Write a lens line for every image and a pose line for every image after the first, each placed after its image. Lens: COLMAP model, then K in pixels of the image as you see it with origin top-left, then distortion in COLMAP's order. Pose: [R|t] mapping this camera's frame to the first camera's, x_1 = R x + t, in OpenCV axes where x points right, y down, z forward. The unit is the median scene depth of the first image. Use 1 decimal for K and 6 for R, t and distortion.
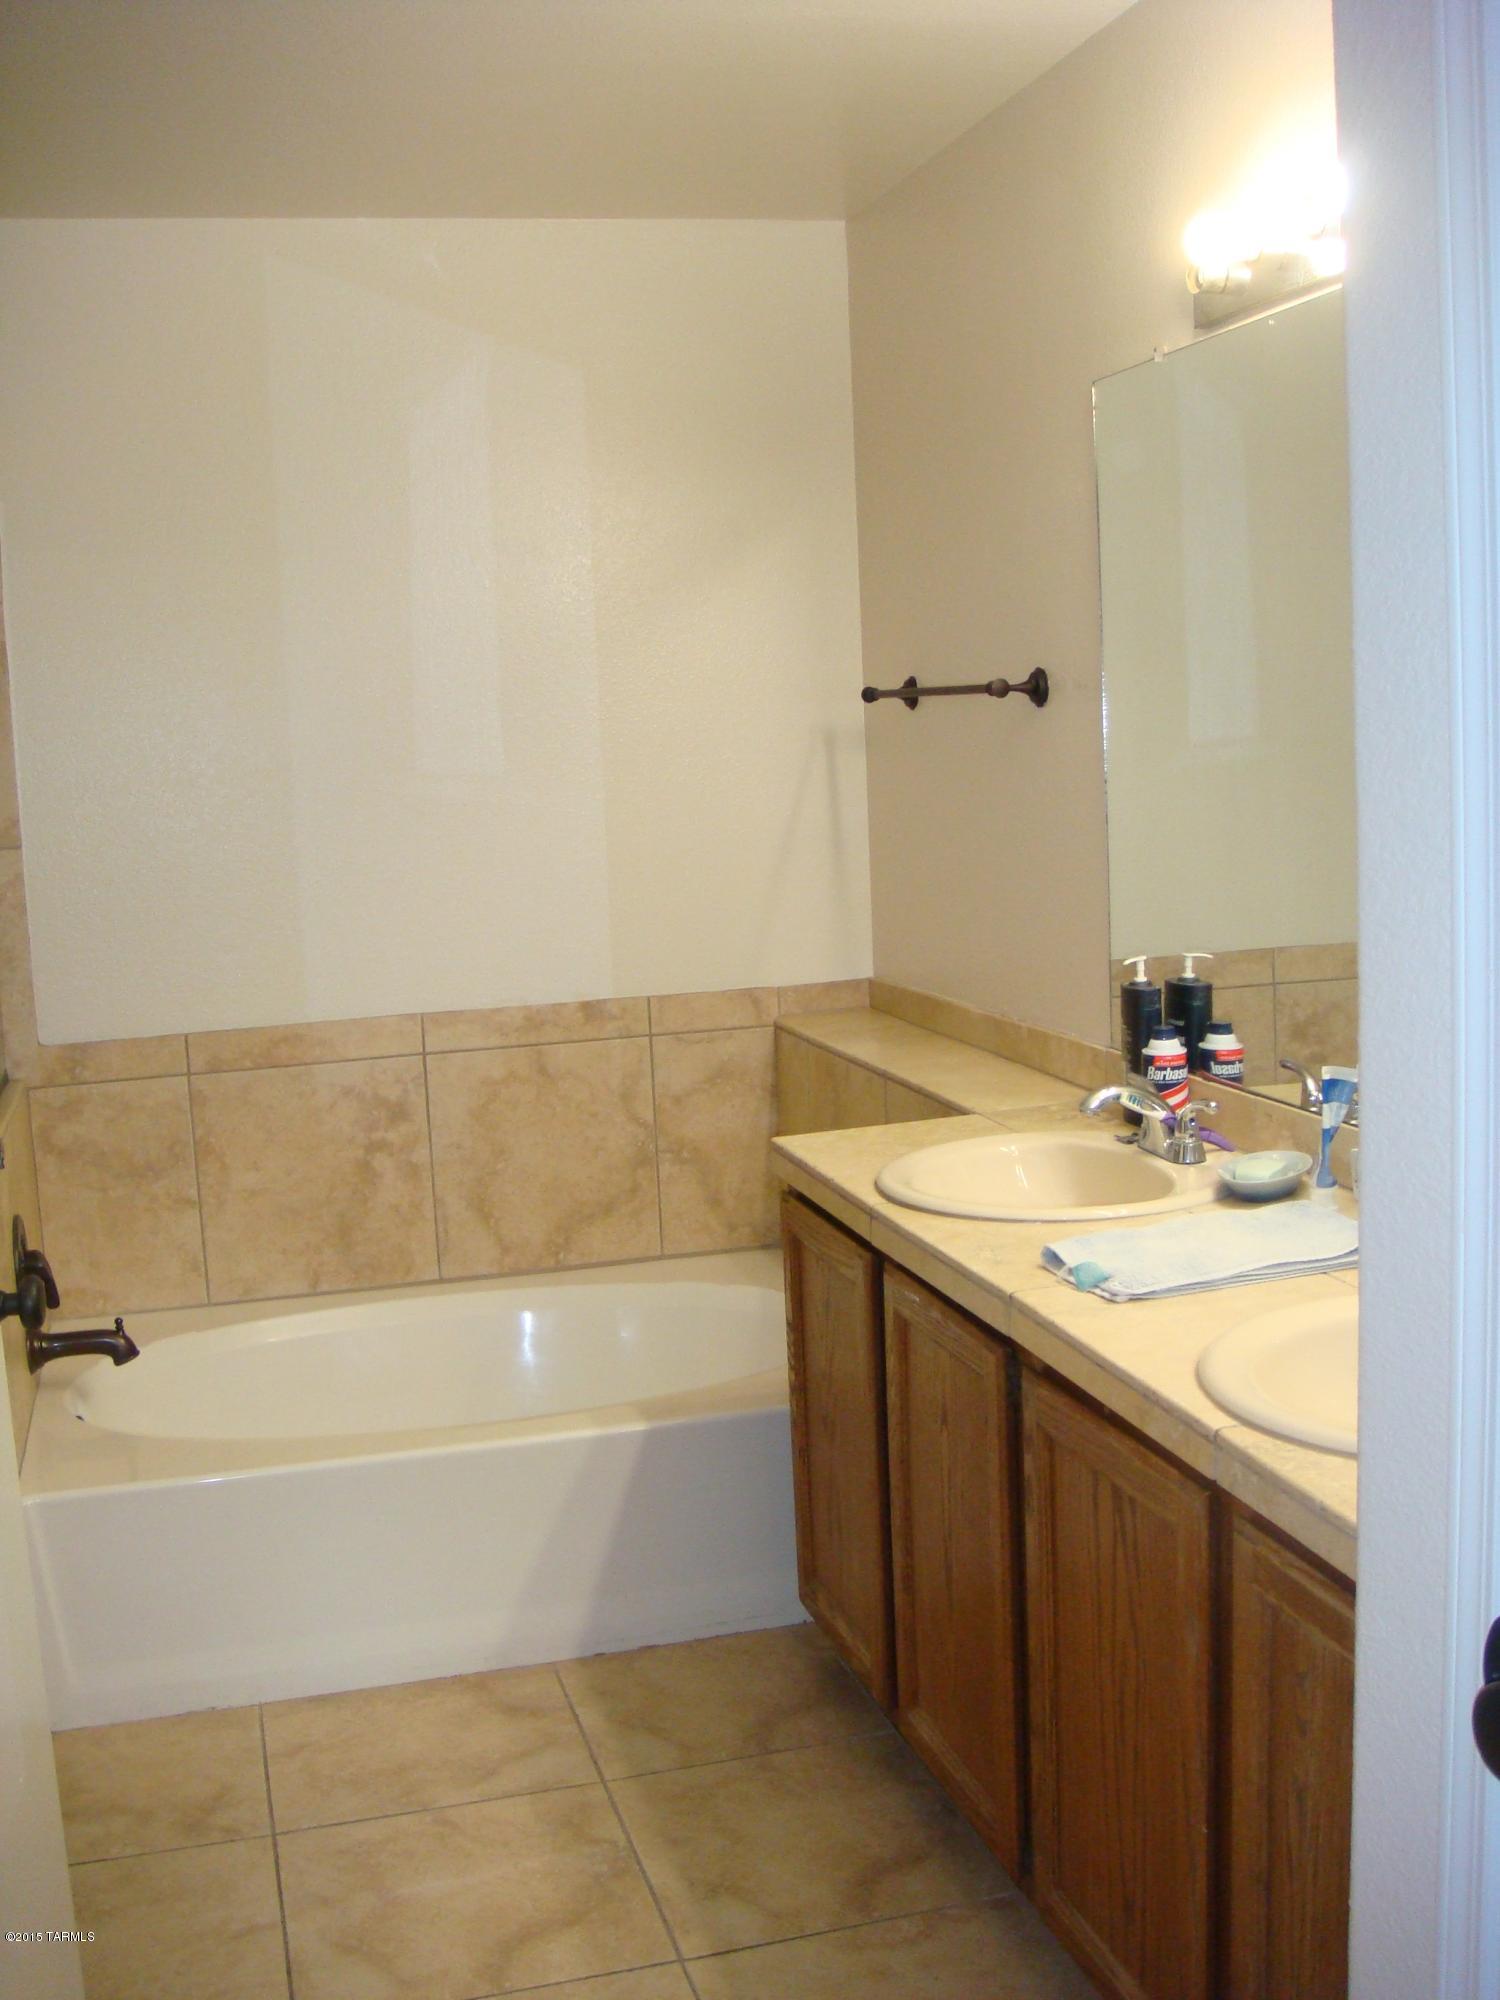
lens RADIAL K [[2148.2, 0, 750.0], [0, 2148.2, 1000.0], [0, 0, 1]] dist [-0.172330, 0.173397]
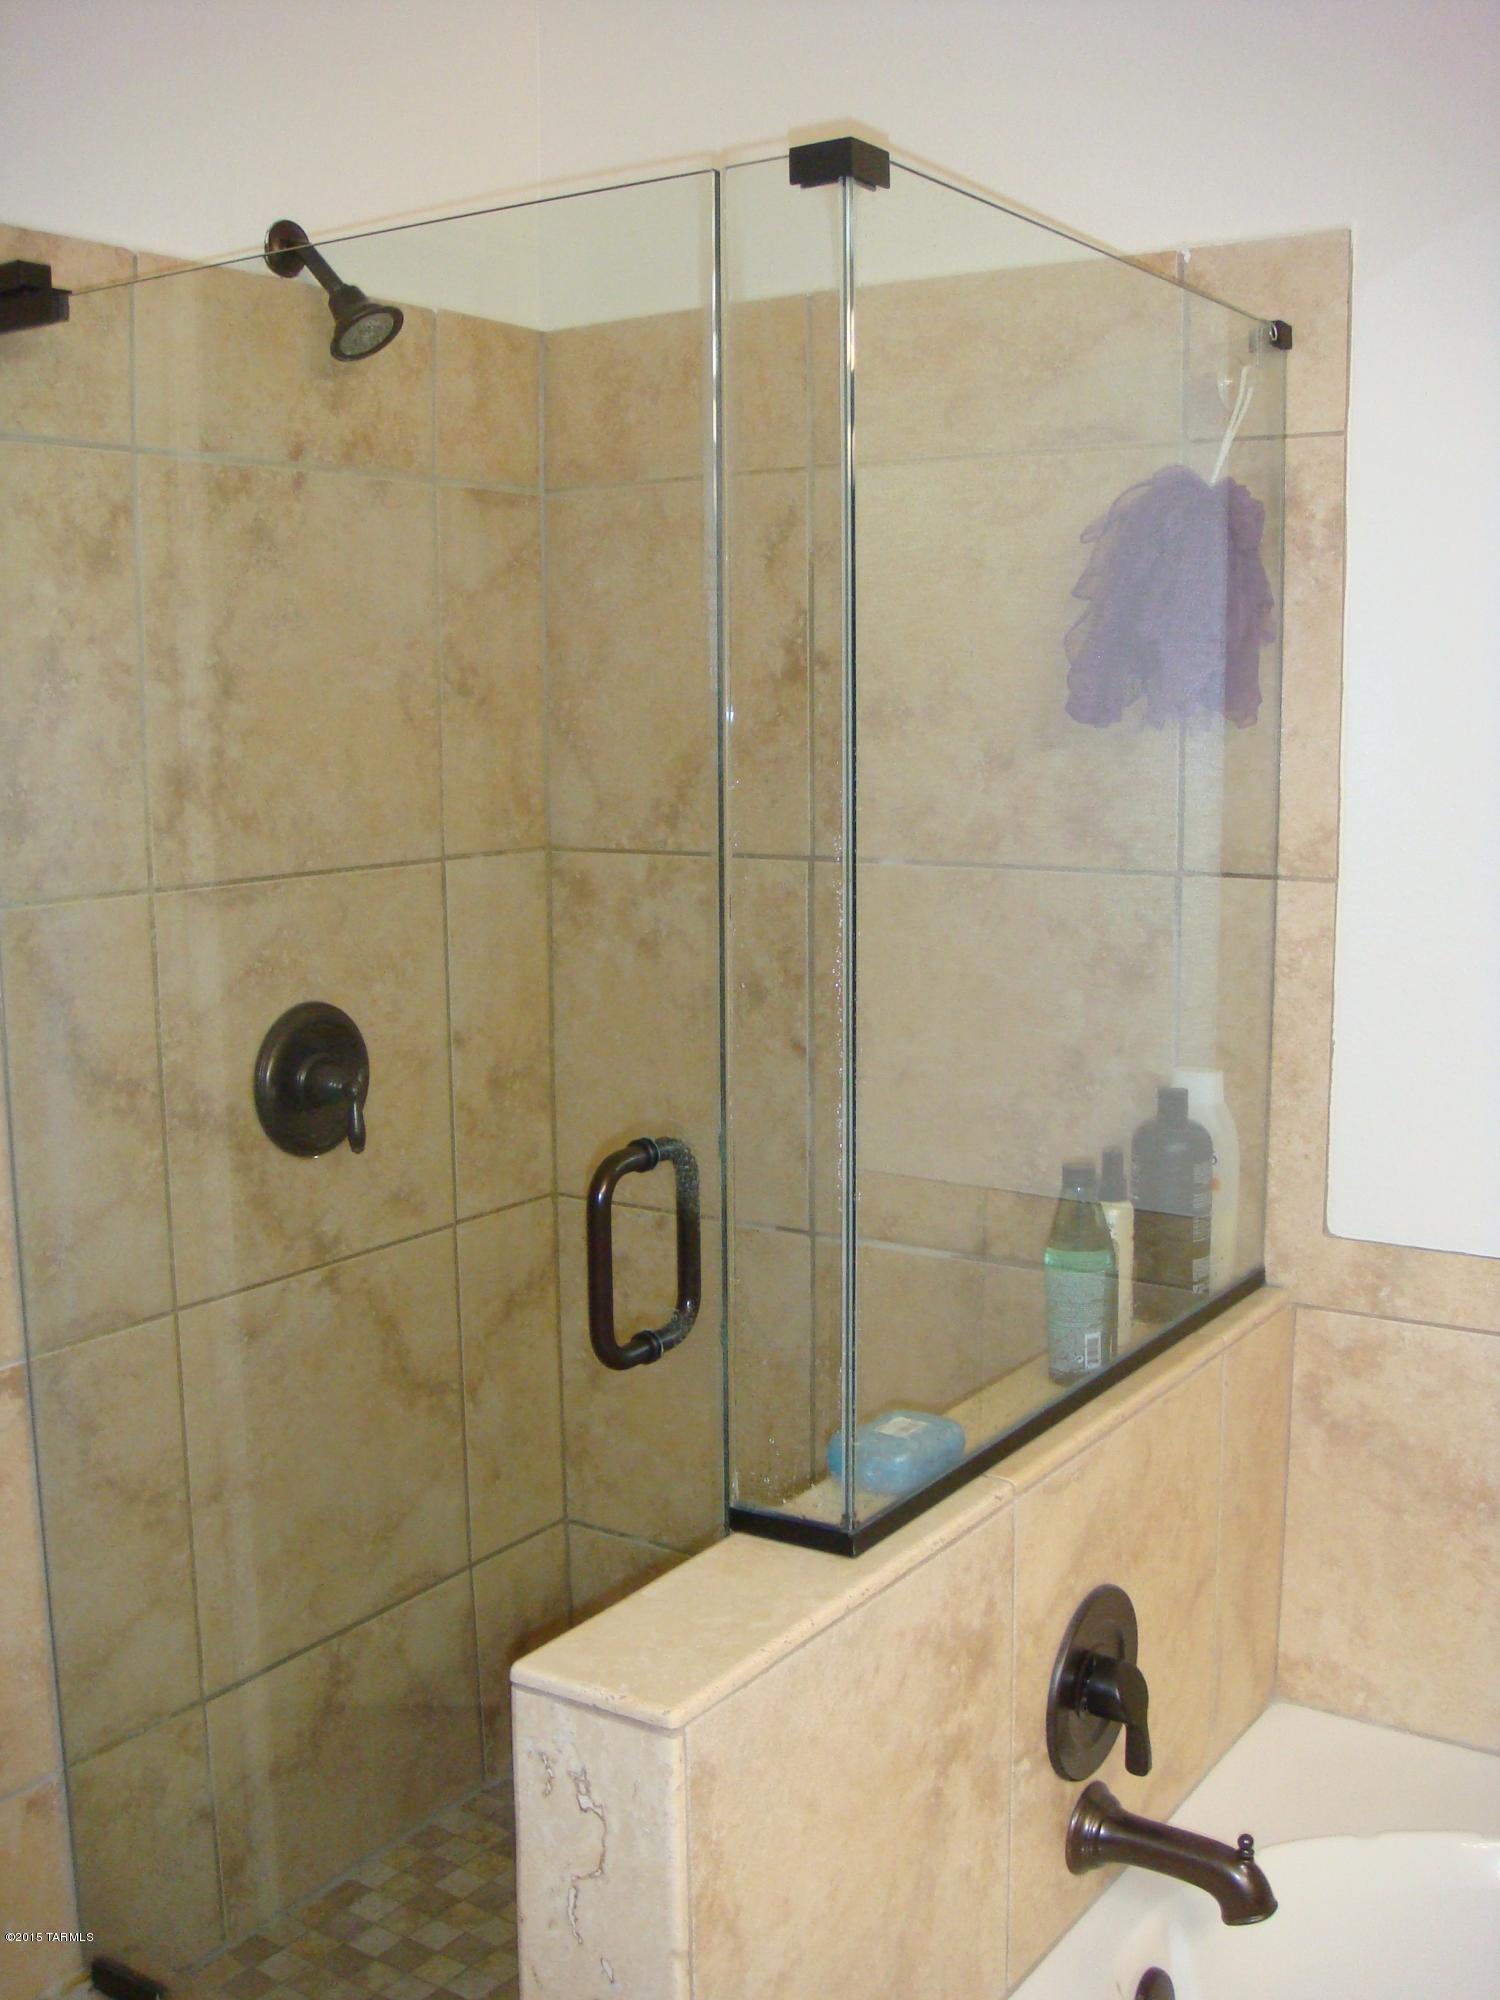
lens RADIAL K [[2148.2, 0, 750.0], [0, 2148.2, 1000.0], [0, 0, 1]] dist [-0.172330, 0.173397]
pose [[0.658385, 0.149729, -0.737639, -0.032071], [-0.122539, 0.988262, 0.091229, -0.072040], [0.742640, 0.030326, 0.669004, 0.505939]]
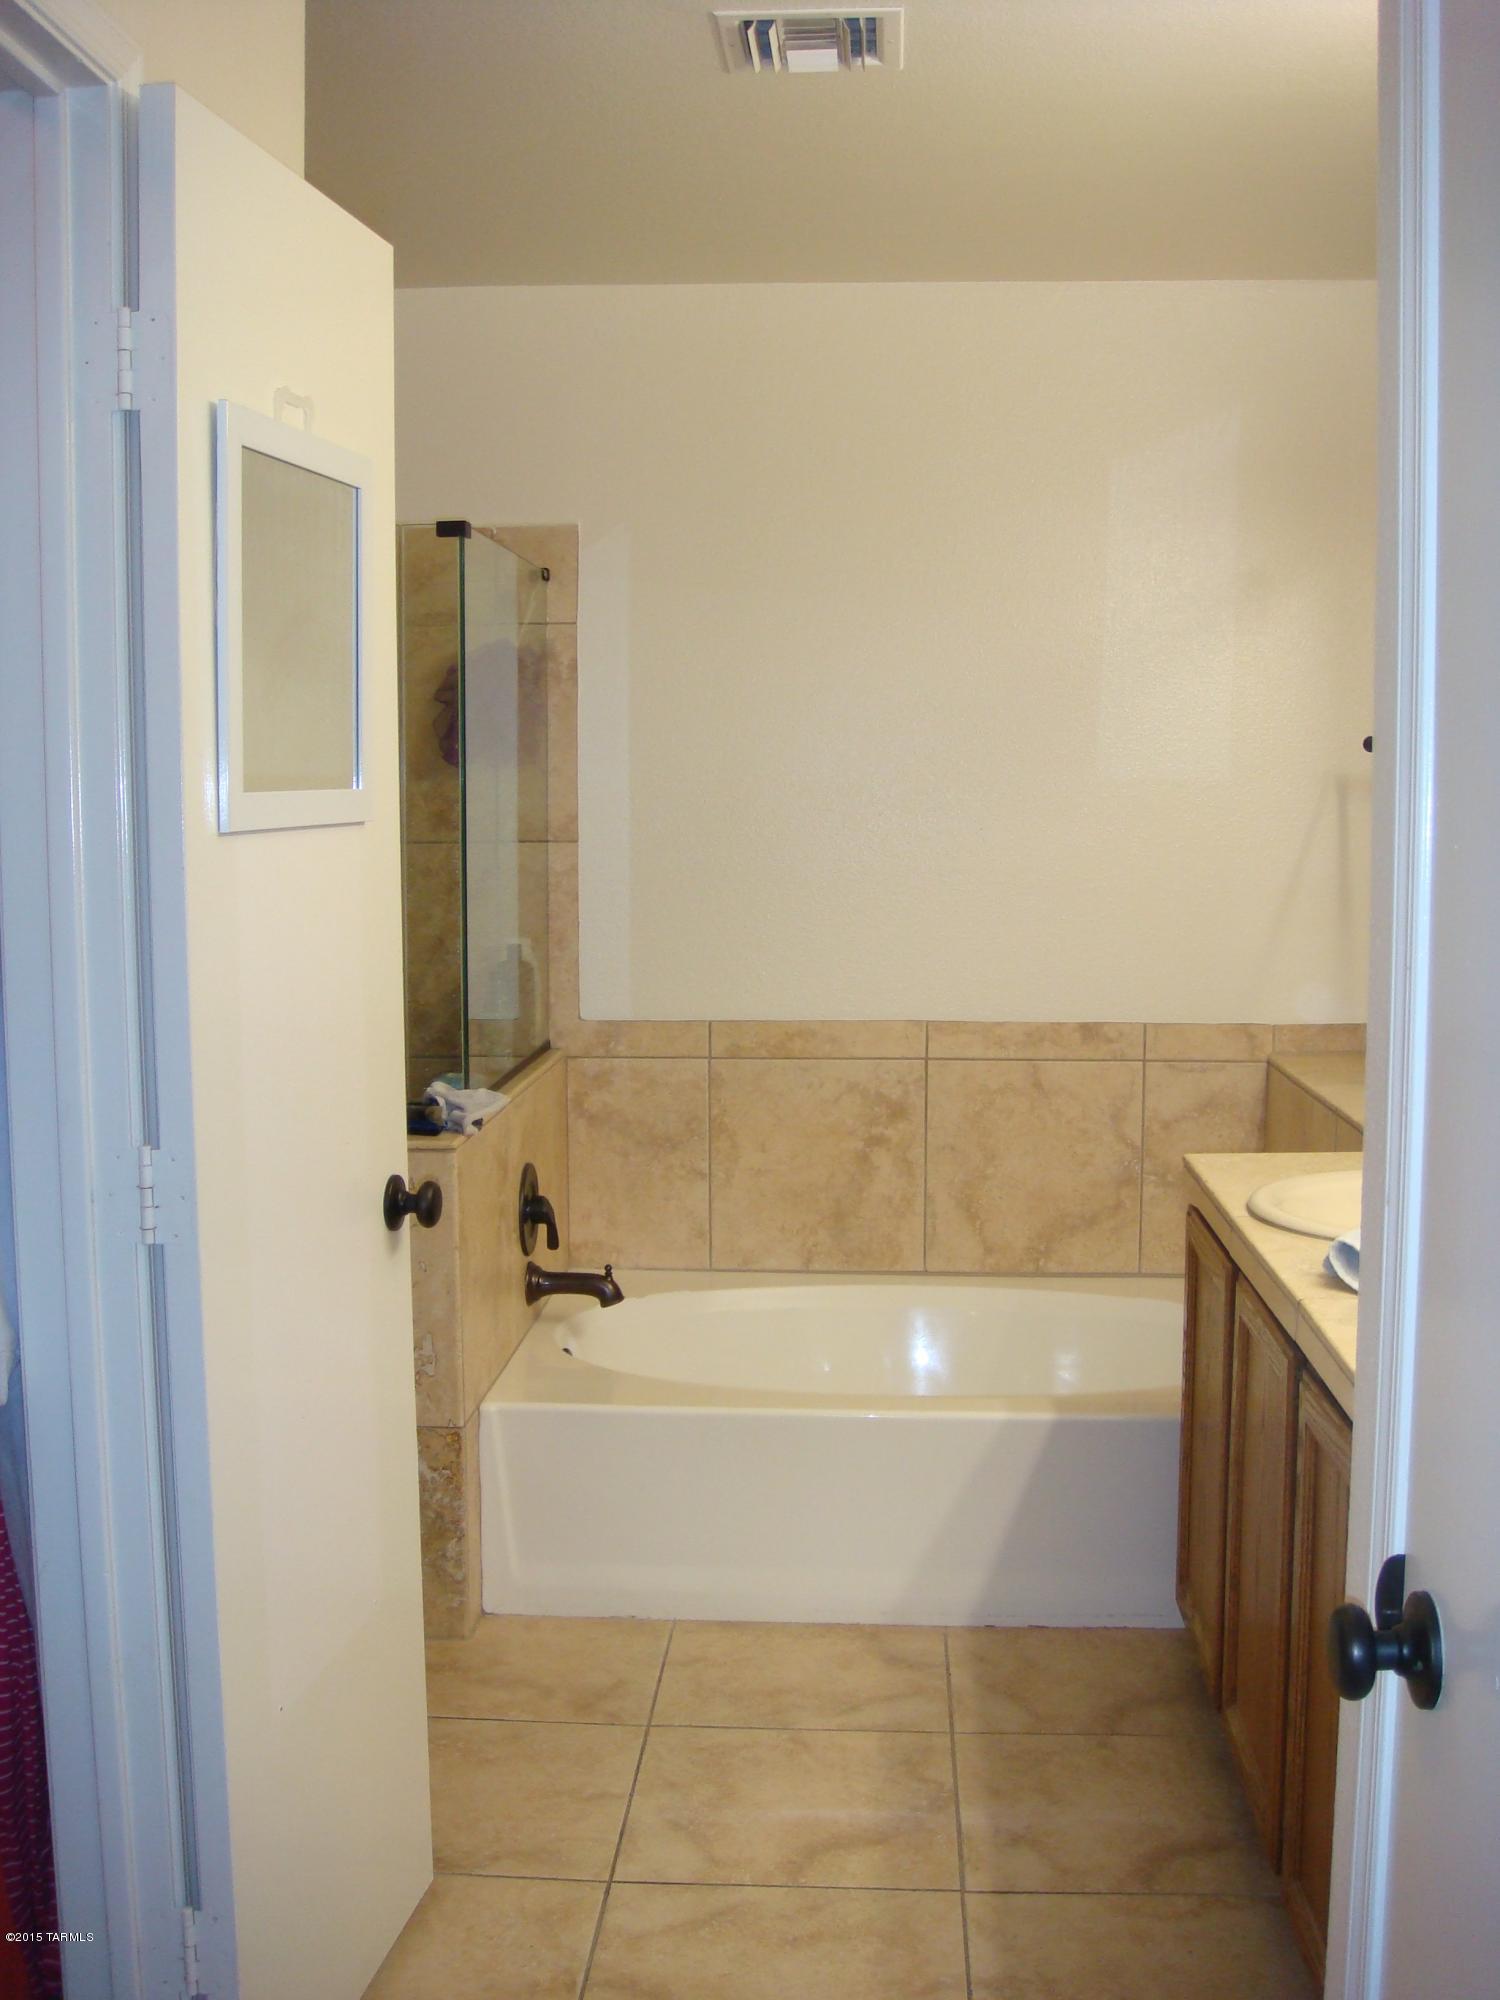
lens RADIAL K [[2148.2, 0, 750.0], [0, 2148.2, 1000.0], [0, 0, 1]] dist [-0.172330, 0.173397]
pose [[0.945382, 0.078227, -0.316440, 0.105449], [-0.084613, 0.996393, -0.006465, 0.010830], [0.314792, 0.032887, 0.948591, -0.047262]]
